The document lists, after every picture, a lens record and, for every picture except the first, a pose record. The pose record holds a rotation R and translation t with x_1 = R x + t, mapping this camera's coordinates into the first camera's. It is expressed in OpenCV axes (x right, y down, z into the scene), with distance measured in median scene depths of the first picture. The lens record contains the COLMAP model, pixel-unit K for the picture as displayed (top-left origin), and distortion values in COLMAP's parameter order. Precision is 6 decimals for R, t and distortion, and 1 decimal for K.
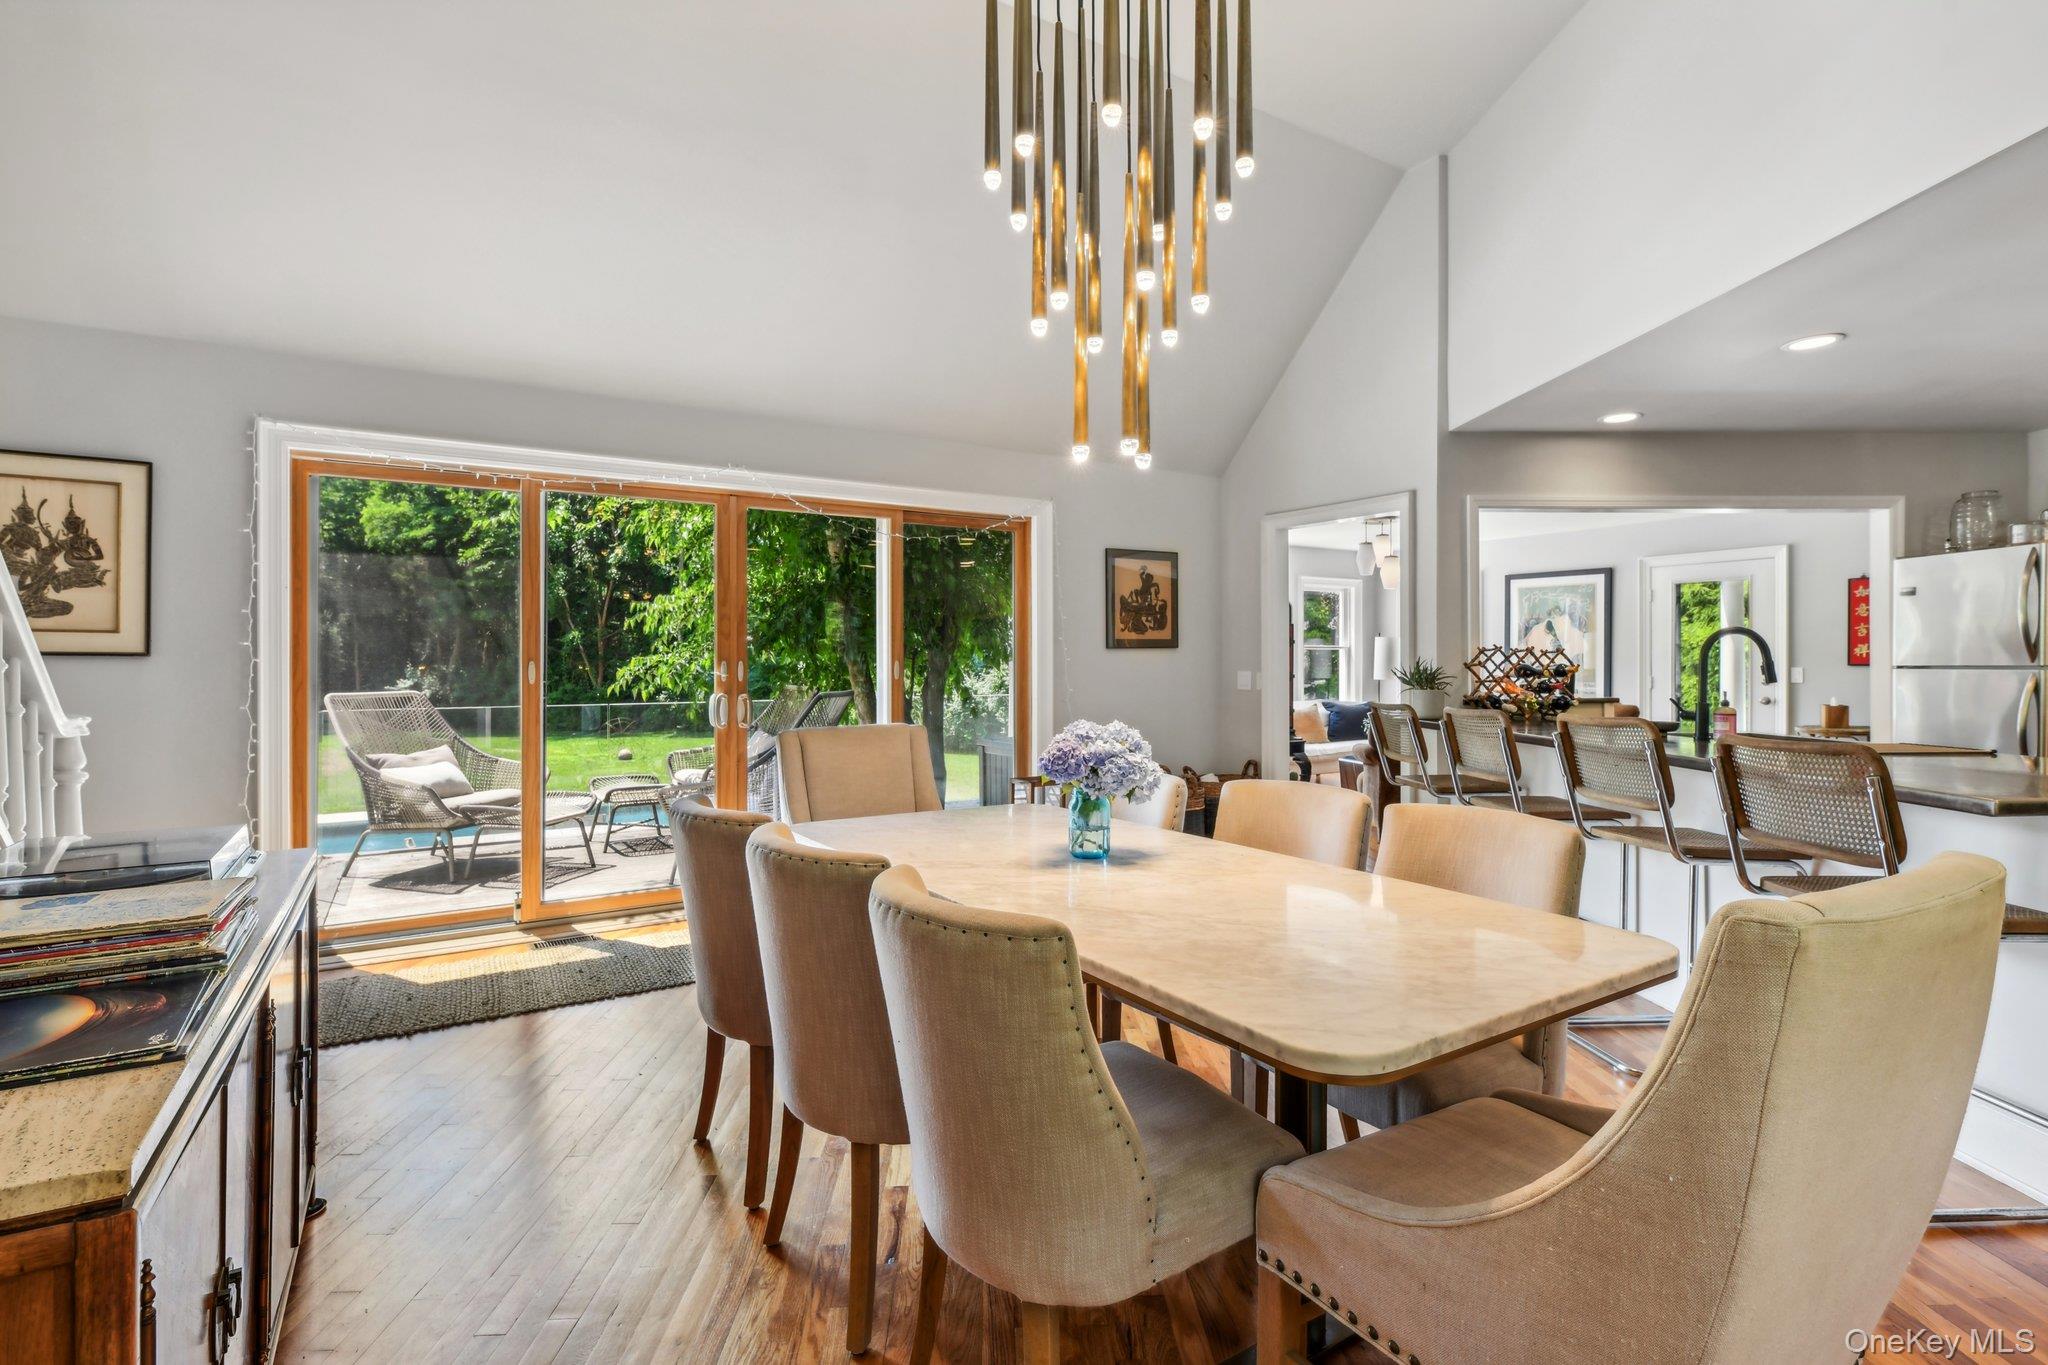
lens RADIAL K [[968.6, 0, 1026.6], [0, 968.6, 672.7], [0, 0, 1]] dist [0.004954, 0.000387]
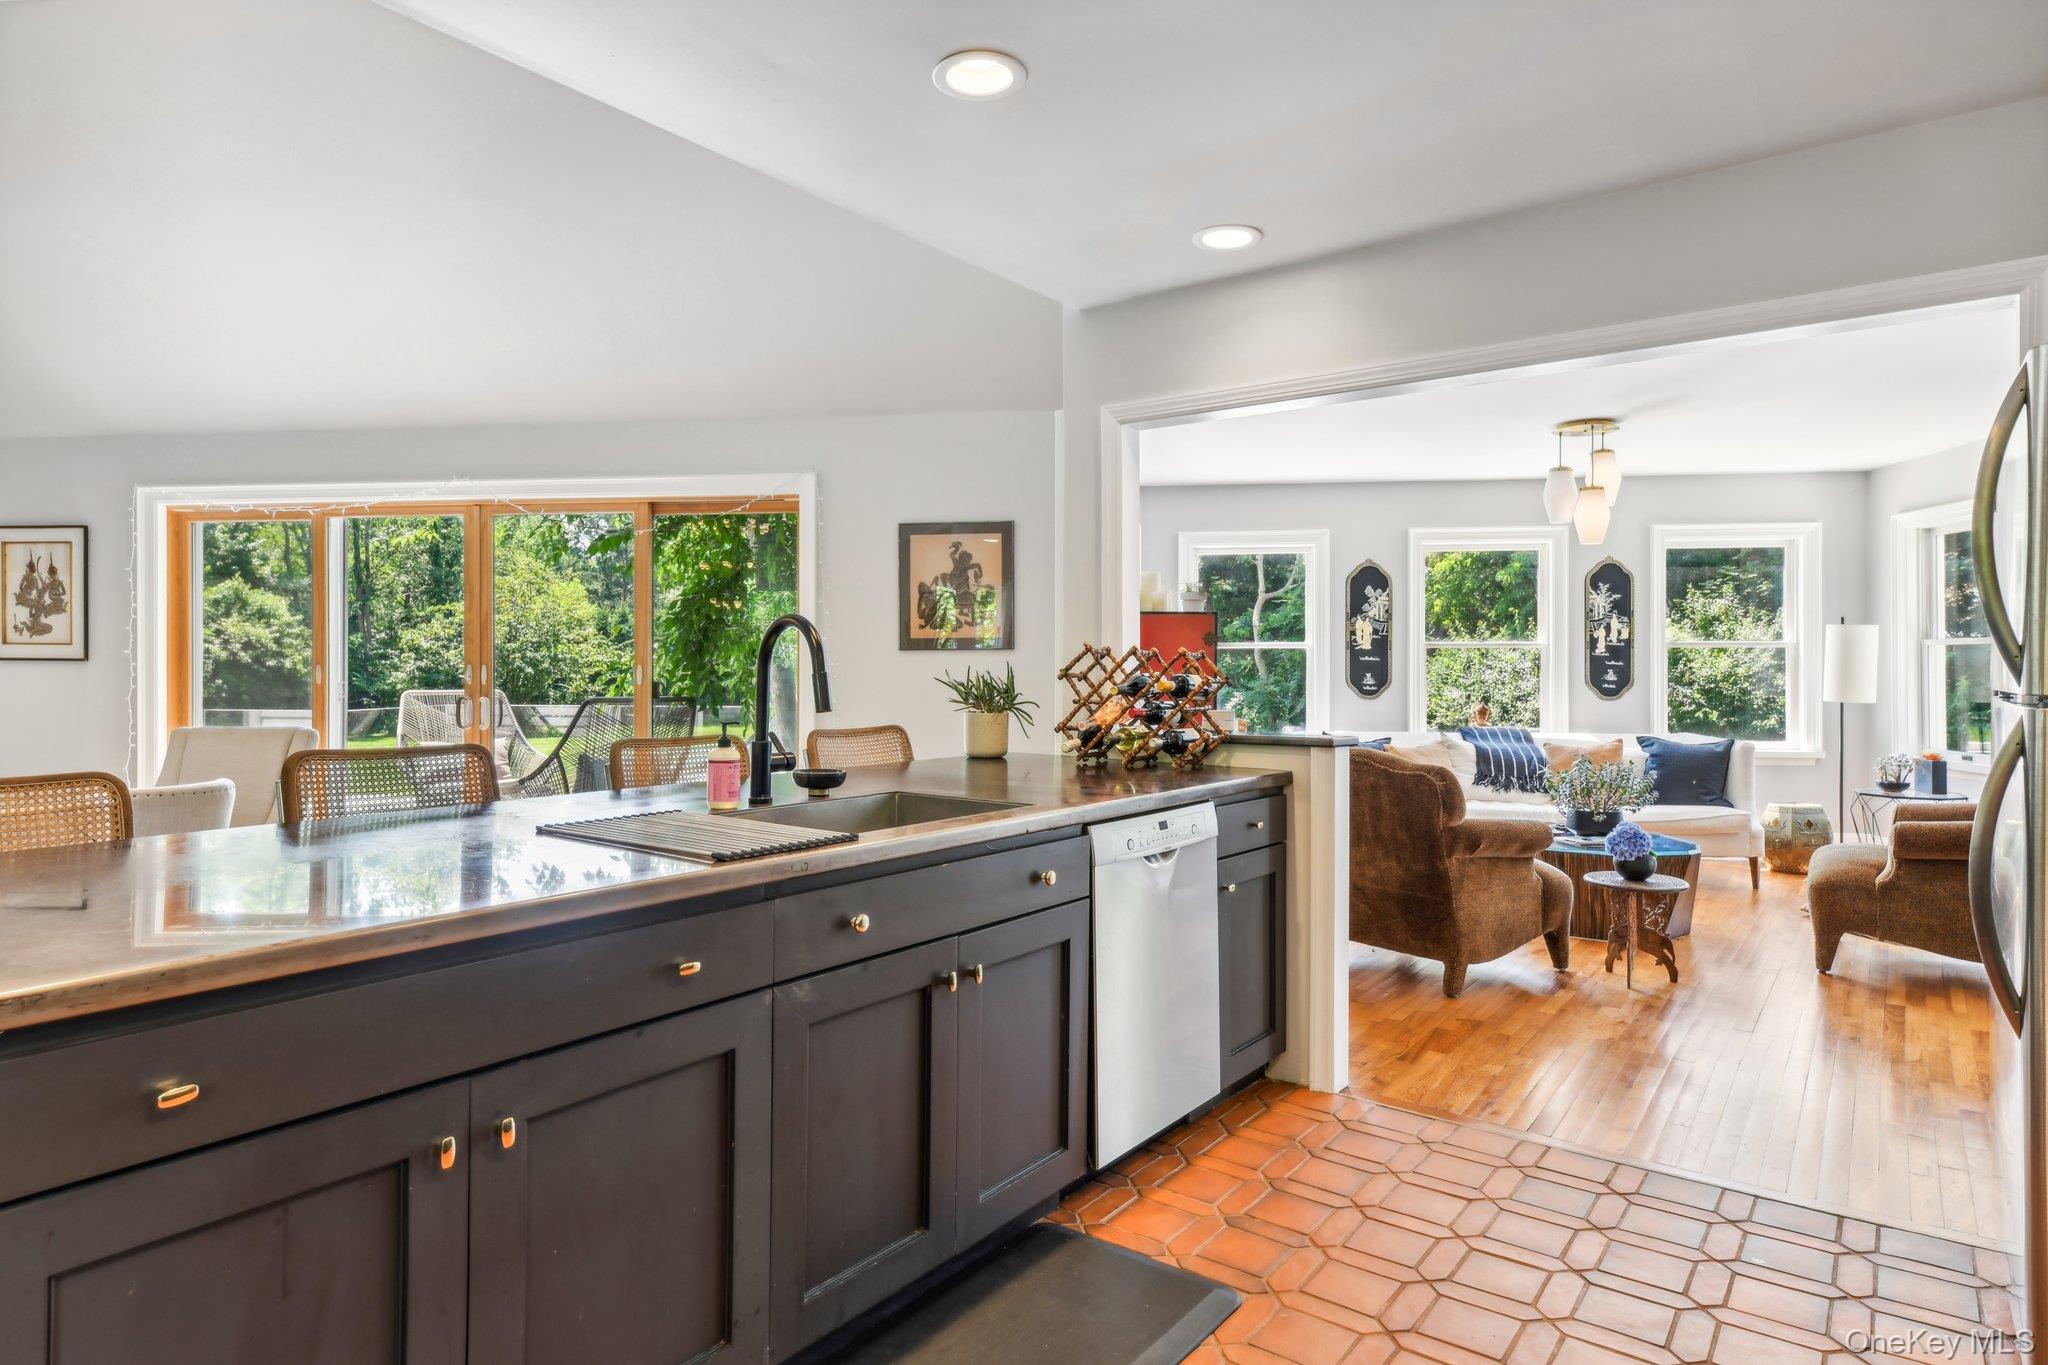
lens RADIAL K [[1172.4, 0, 1025.1], [0, 1172.4, 679.1], [0, 0, 1]] dist [0.011329, -0.004519]
pose [[0.776510, 0.010588, -0.630016, 0.805849], [-0.009303, 0.999942, 0.005339, -0.007975], [0.630037, 0.001715, 0.776564, 0.335718]]
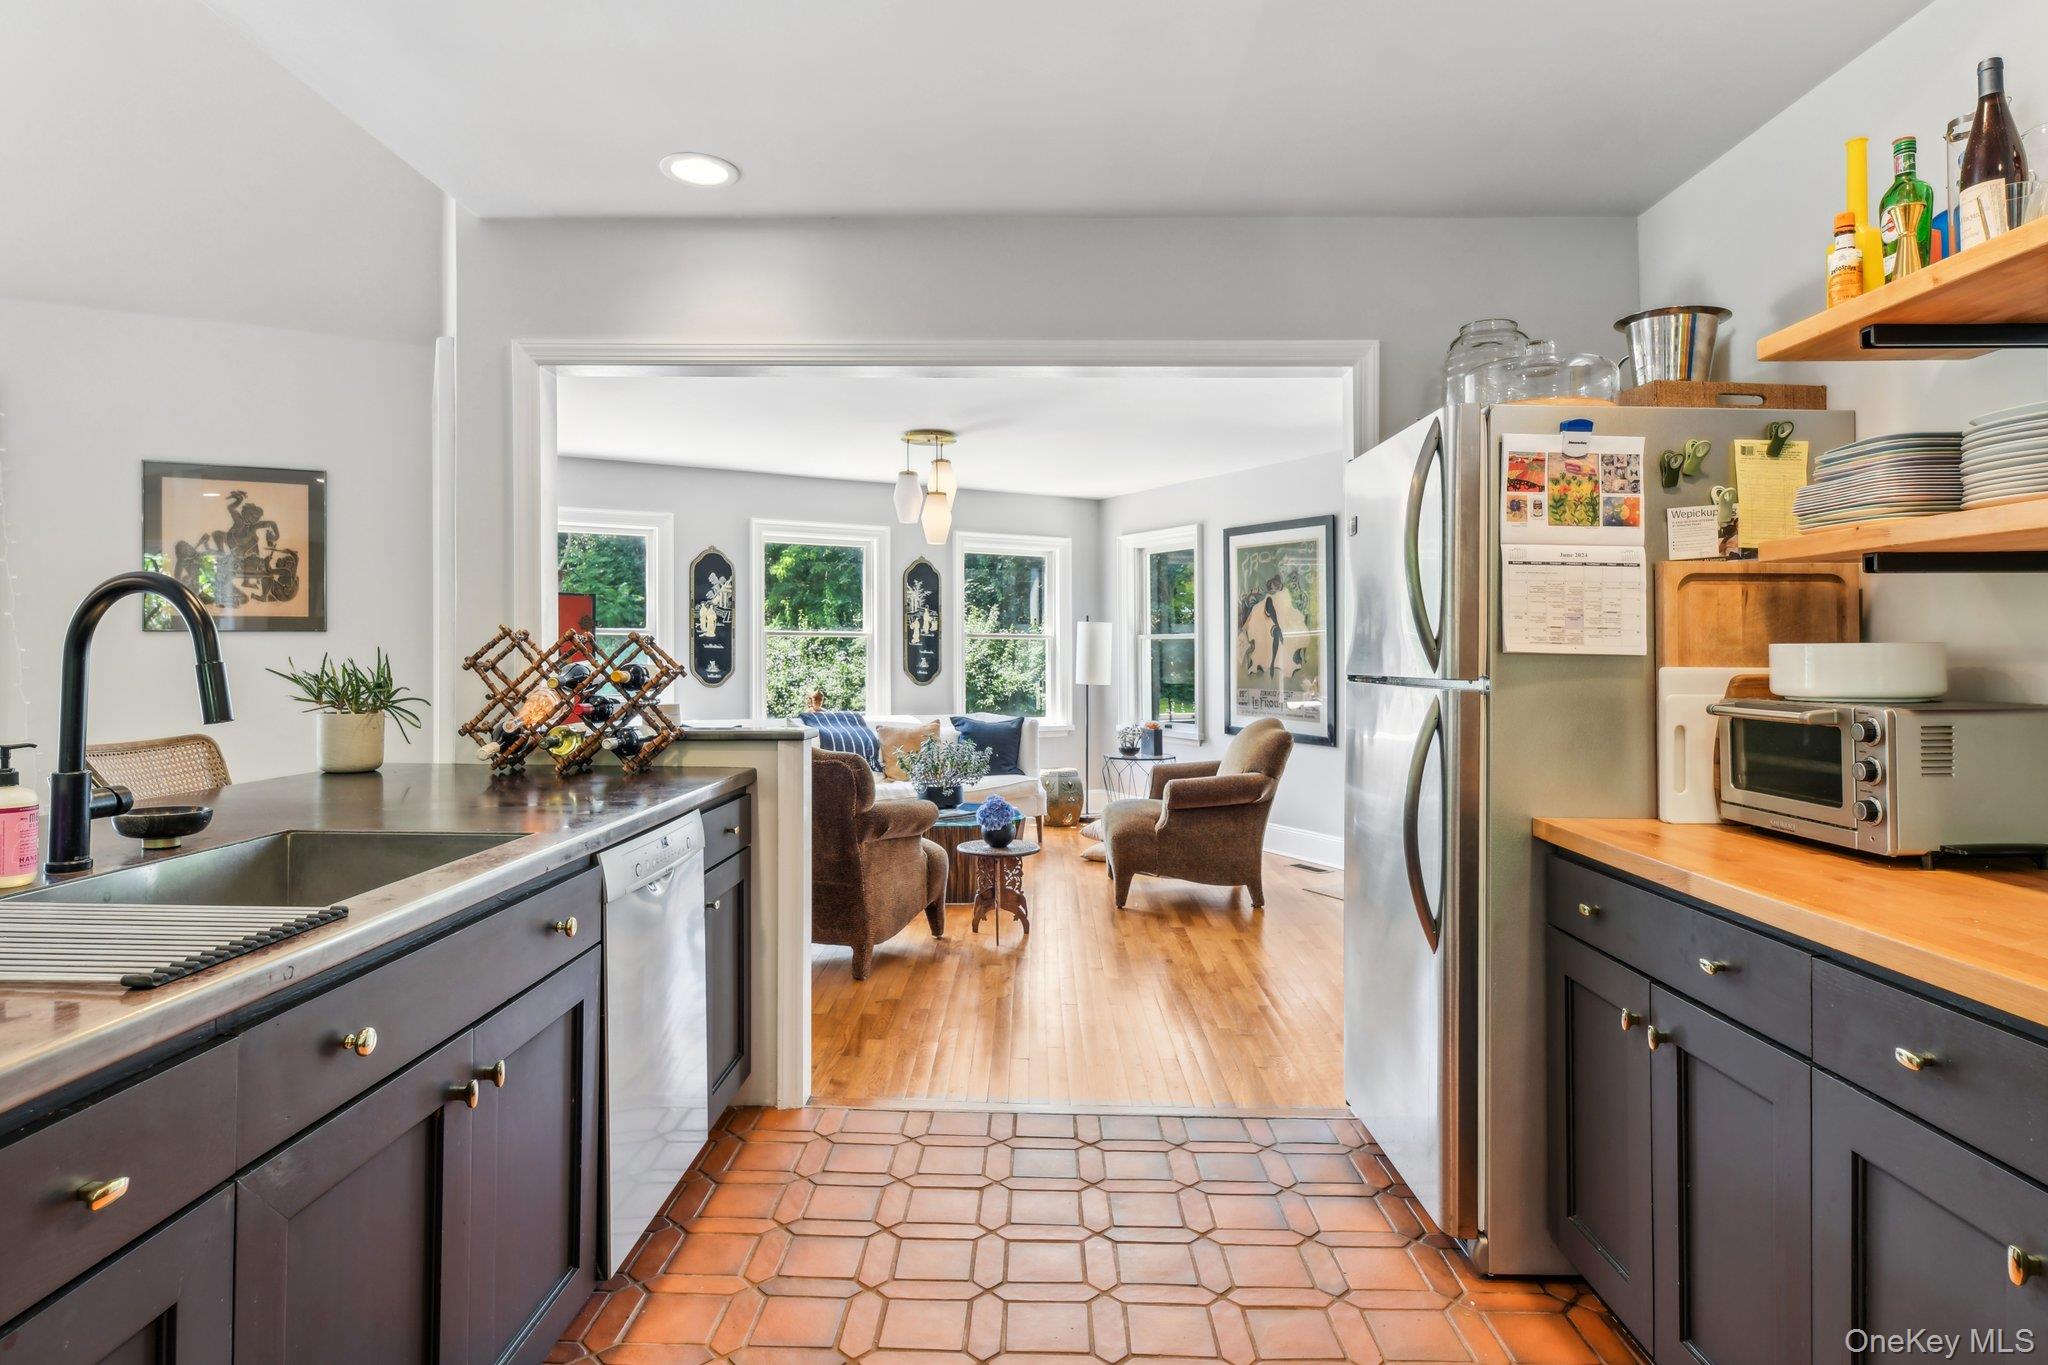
lens RADIAL K [[1134.1, 0, 1015.6], [0, 1134.1, 664.0], [0, 0, 1]] dist [0.013305, -0.005657]
pose [[0.998161, 0.007607, -0.060140, 0.683643], [-0.007739, 0.999968, -0.001963, -0.008161], [0.060123, 0.002424, 0.998188, 0.360542]]
